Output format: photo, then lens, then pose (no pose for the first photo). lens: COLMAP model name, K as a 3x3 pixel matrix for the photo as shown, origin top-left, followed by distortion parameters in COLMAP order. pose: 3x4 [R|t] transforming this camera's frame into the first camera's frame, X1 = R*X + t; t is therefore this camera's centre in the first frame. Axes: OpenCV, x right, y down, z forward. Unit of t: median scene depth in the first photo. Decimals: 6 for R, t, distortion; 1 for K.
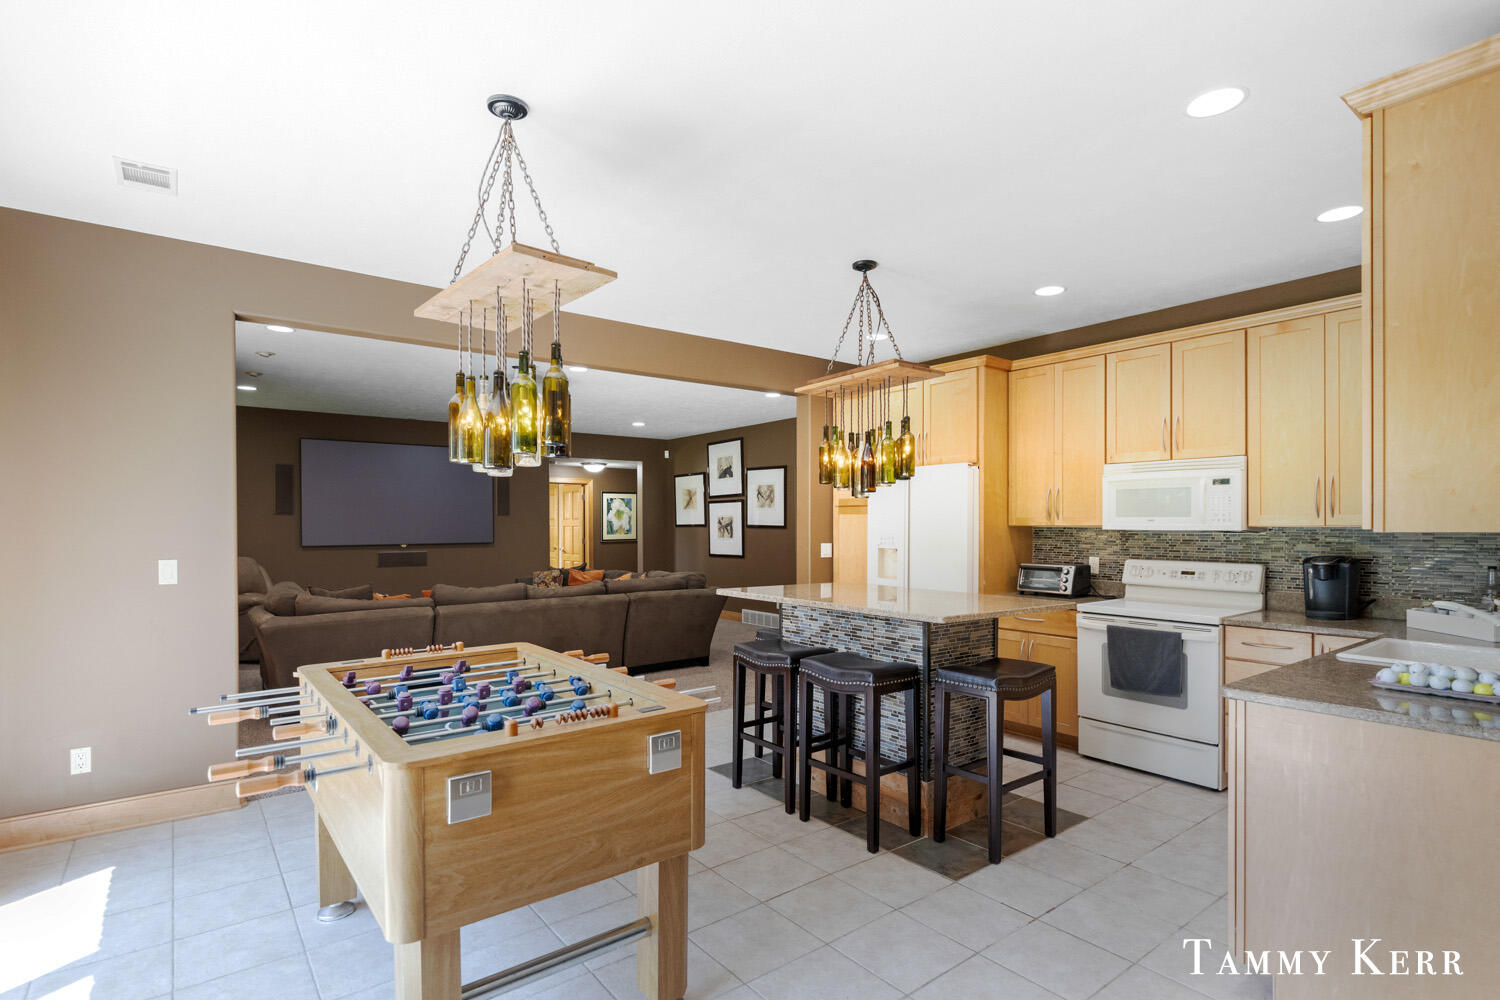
lens RADIAL K [[721.6, 0, 749.0], [0, 721.6, 529.5], [0, 0, 1]] dist [0.001301, 0.000040]
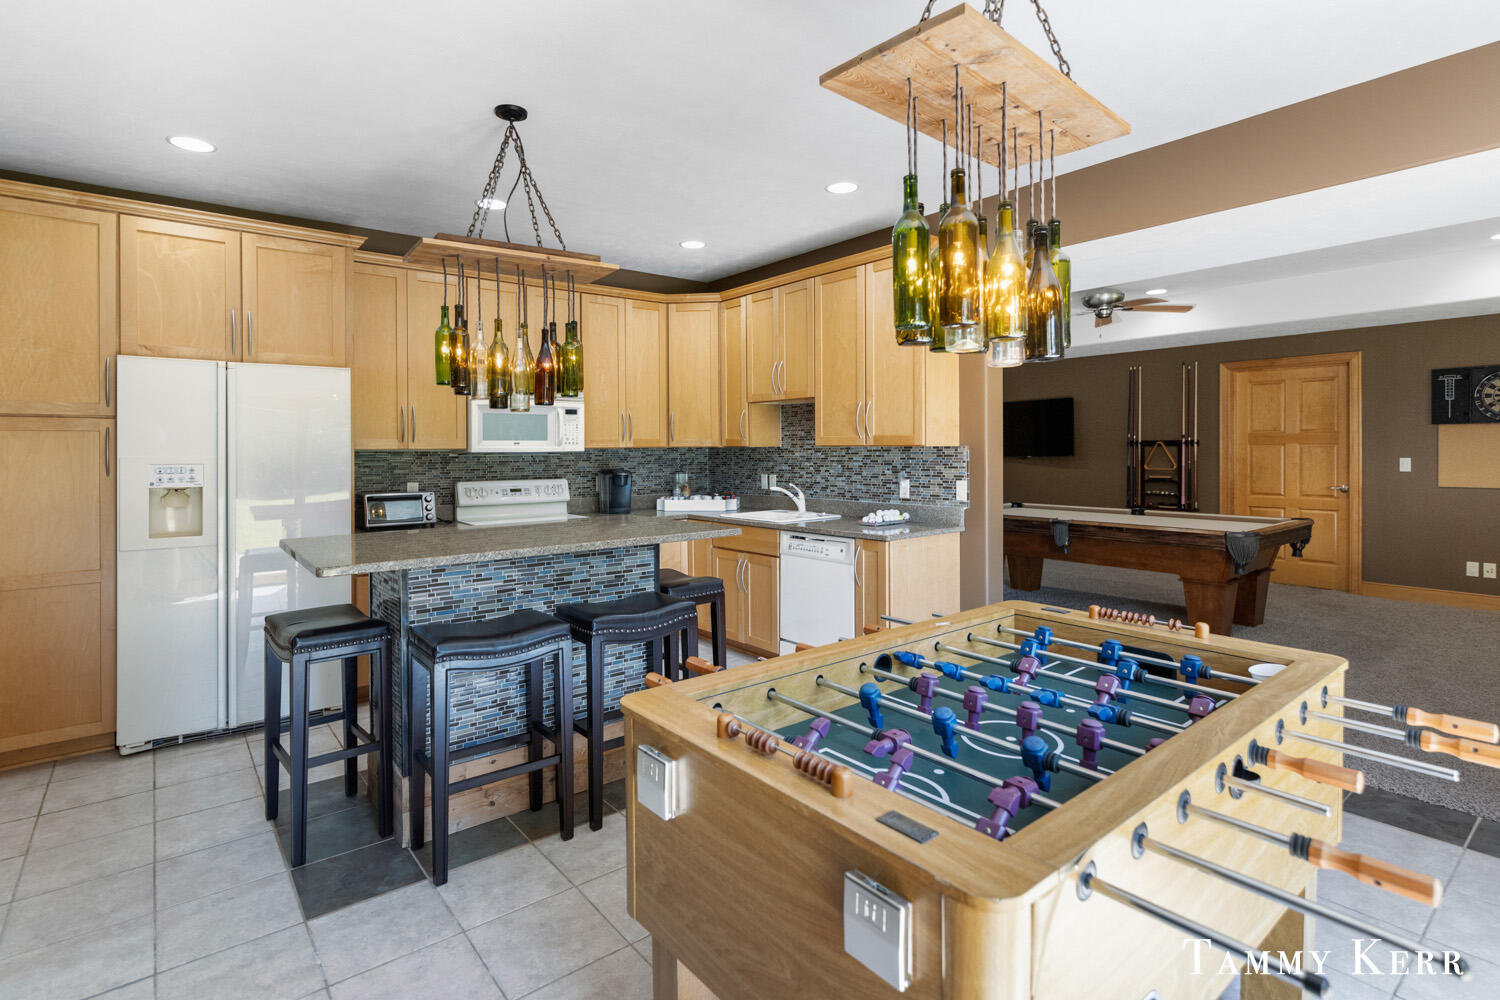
lens RADIAL K [[740.2, 0, 747.7], [0, 740.2, 450.7], [0, 0, 1]] dist [-0.000772, -0.000057]
pose [[-0.008434, -0.003386, 0.999959, -0.623119], [0.015485, 0.999874, 0.003516, -0.000066], [-0.999845, 0.015514, -0.008380, 0.731849]]
